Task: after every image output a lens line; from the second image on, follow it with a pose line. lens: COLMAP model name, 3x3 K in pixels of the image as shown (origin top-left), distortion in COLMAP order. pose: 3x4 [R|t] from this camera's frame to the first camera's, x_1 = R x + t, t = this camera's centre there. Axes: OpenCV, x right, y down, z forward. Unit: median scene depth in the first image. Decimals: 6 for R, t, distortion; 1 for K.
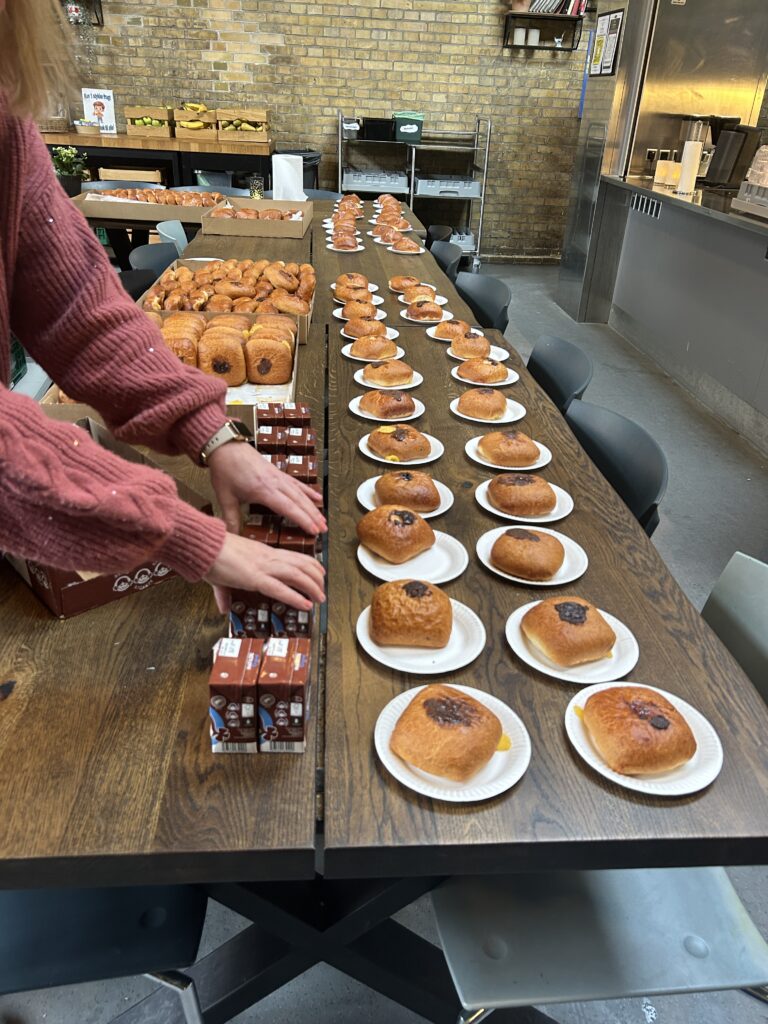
lens RADIAL K [[780.0, 0, 385.4], [0, 780.0, 513.0], [0, 0, 1]] dist [0.043714, -0.017839]
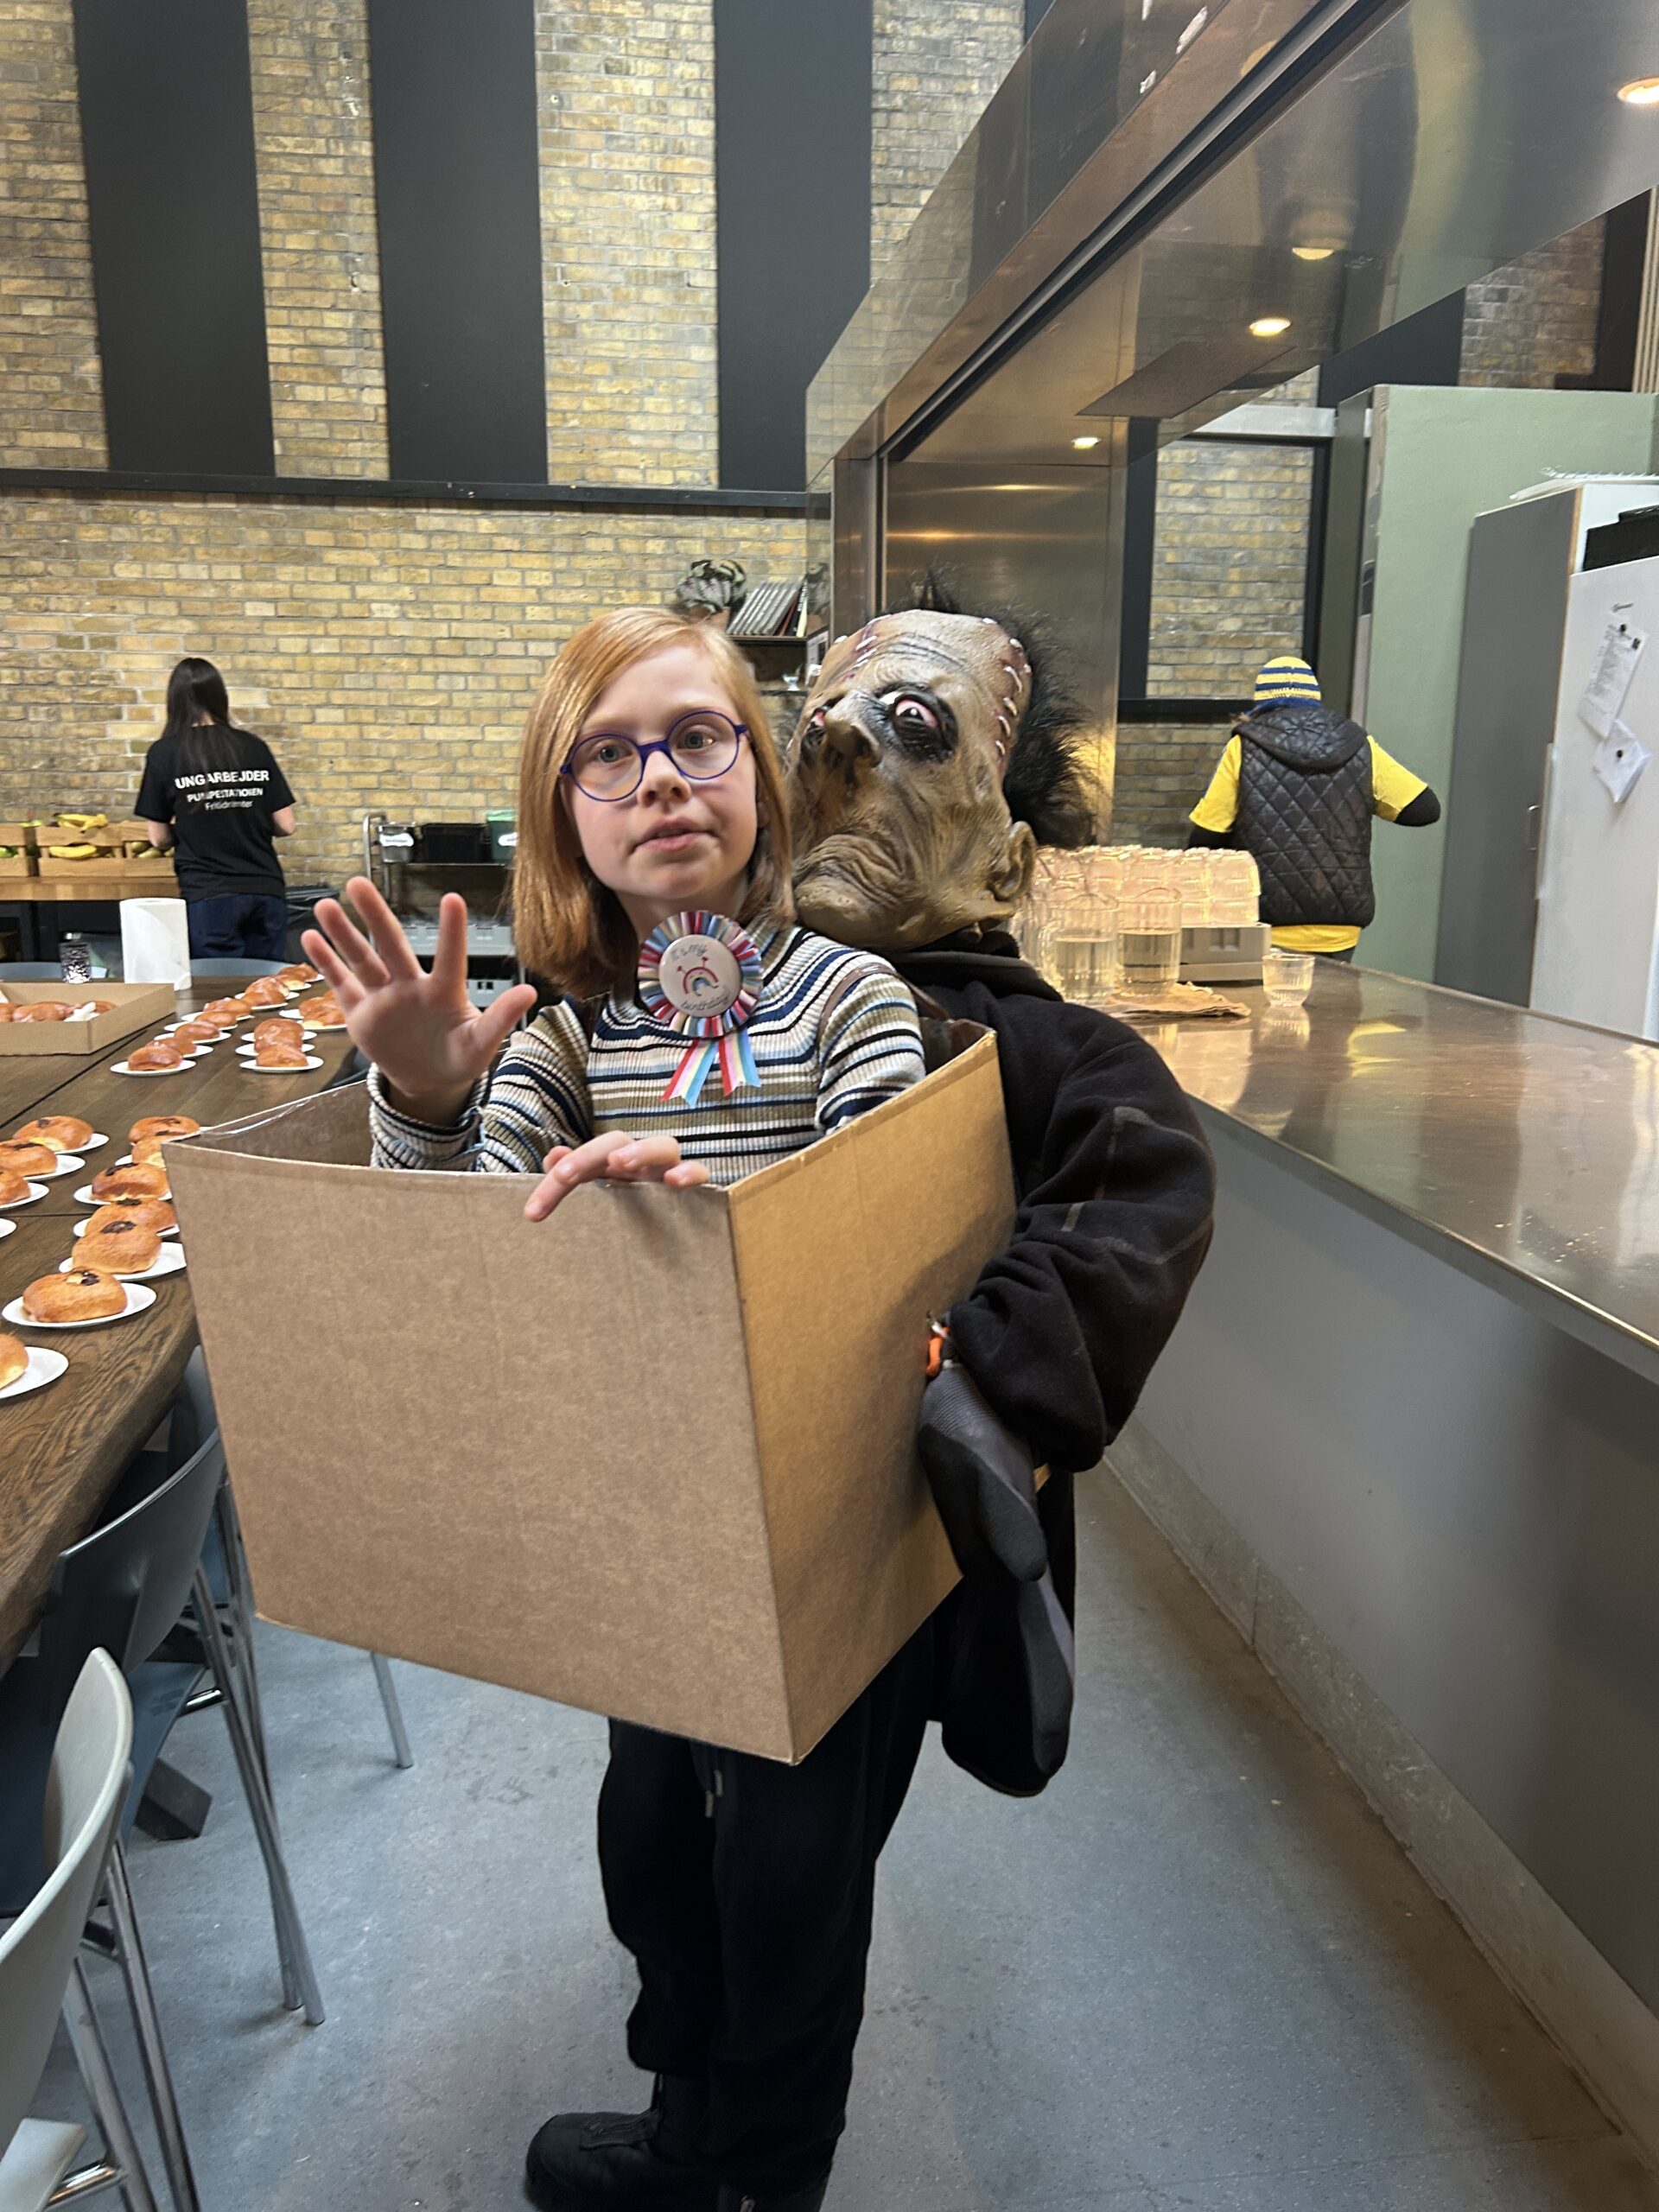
lens RADIAL K [[1685.0, 0, 826.0], [0, 1685.0, 1112.8], [0, 0, 1]] dist [0.043714, -0.017839]
pose [[0.996783, -0.055818, 0.057509, 0.159740], [0.070017, 0.955664, -0.286015, 0.011107], [-0.038995, 0.289122, 0.956498, -0.008236]]
